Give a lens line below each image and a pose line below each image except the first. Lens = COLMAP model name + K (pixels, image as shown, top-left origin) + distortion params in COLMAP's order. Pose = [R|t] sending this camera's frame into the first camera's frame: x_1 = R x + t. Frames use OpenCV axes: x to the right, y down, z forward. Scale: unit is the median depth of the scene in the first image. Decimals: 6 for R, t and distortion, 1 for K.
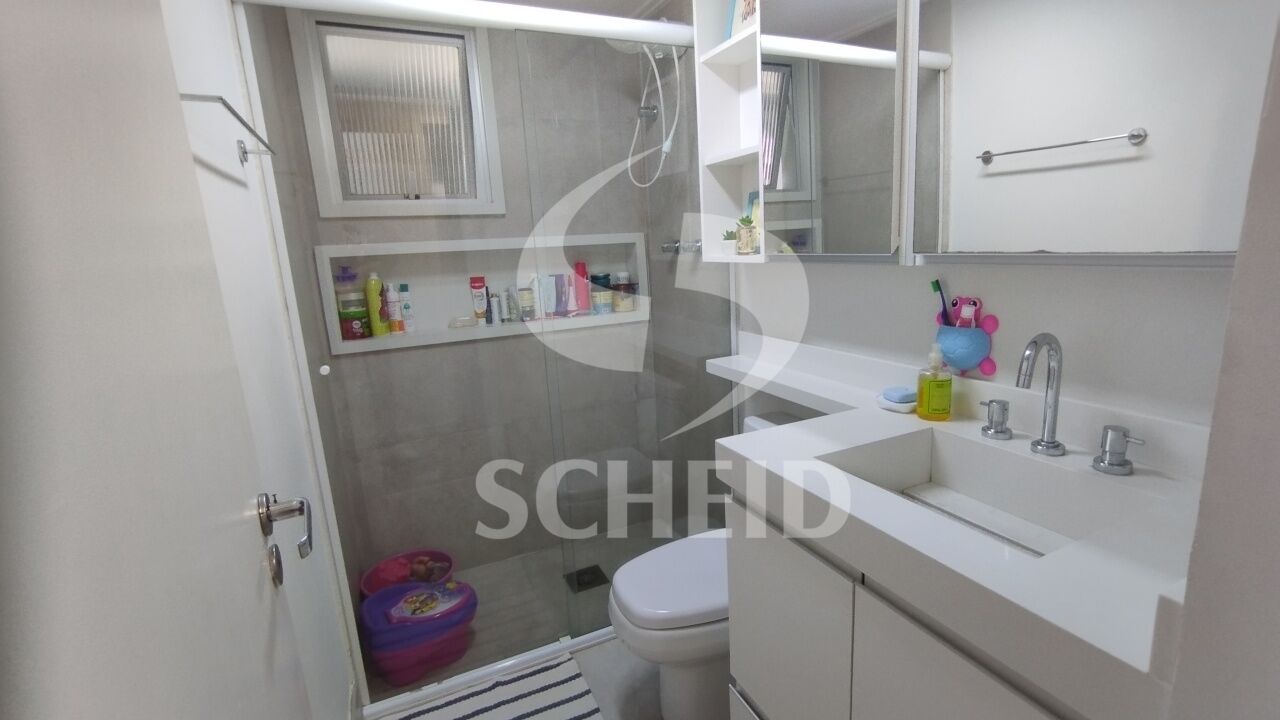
lens RADIAL K [[577.6, 0, 650.4], [0, 577.6, 359.9], [0, 0, 1]] dist [0.001926, 0.000429]
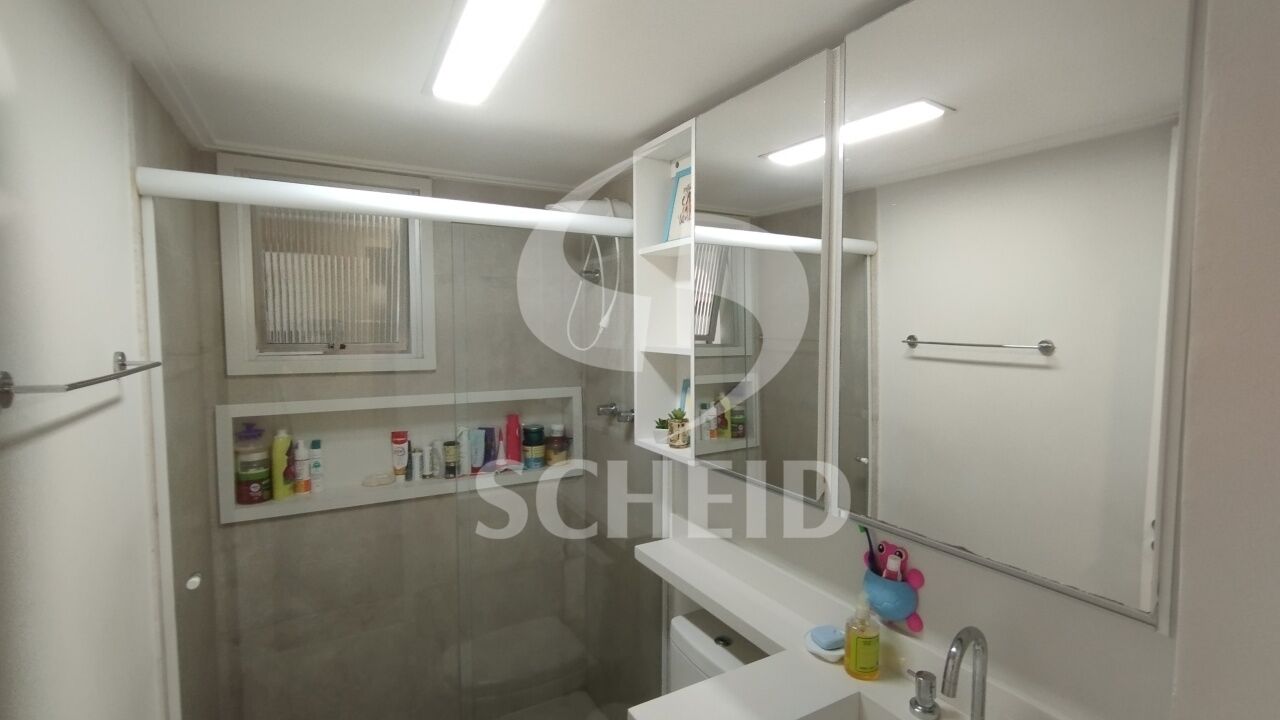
lens RADIAL K [[577.6, 0, 650.7], [0, 577.6, 362.2], [0, 0, 1]] dist [0.001926, 0.000429]
pose [[0.995041, 0.047018, 0.087653, 0.022249], [-0.034354, 0.989447, -0.140767, -0.149892], [-0.093347, 0.137058, 0.986155, 0.016750]]
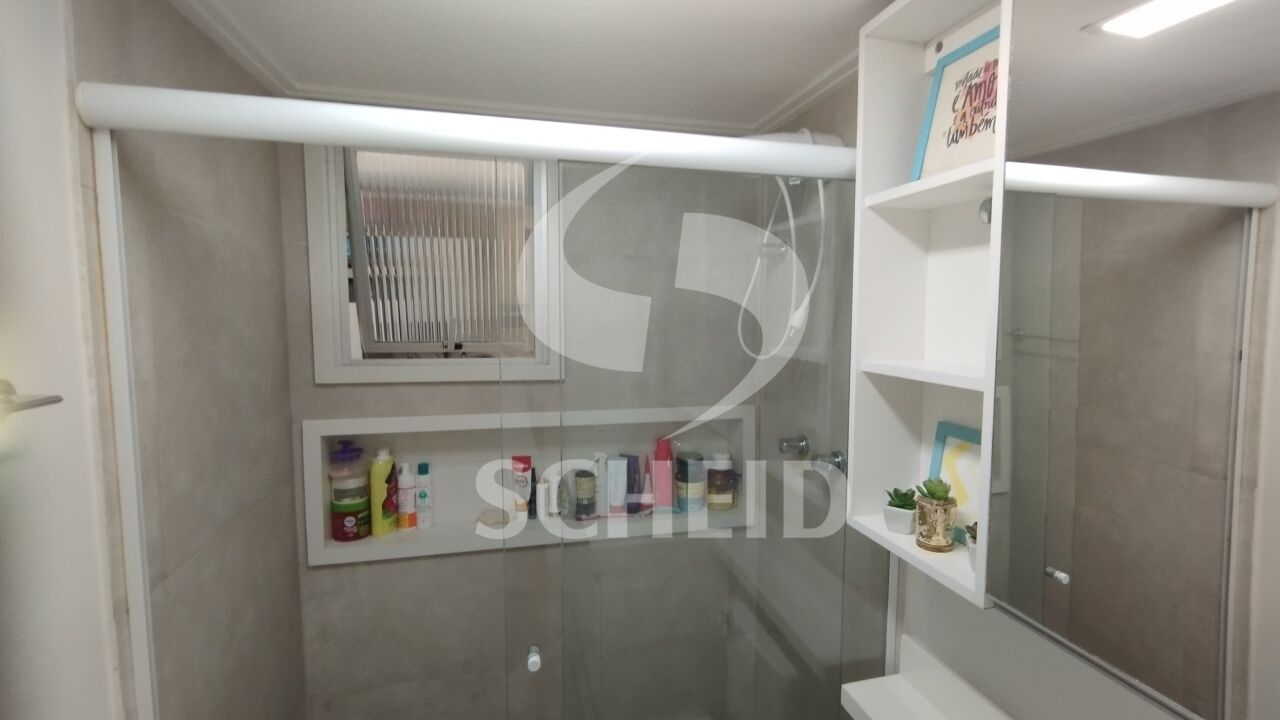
lens RADIAL K [[577.6, 0, 662.3], [0, 577.6, 365.8], [0, 0, 1]] dist [0.001926, 0.000429]
pose [[0.981944, 0.071880, -0.174983, -0.002624], [-0.089520, 0.991435, -0.095090, -0.223794], [0.166649, 0.109037, 0.979969, 0.322434]]
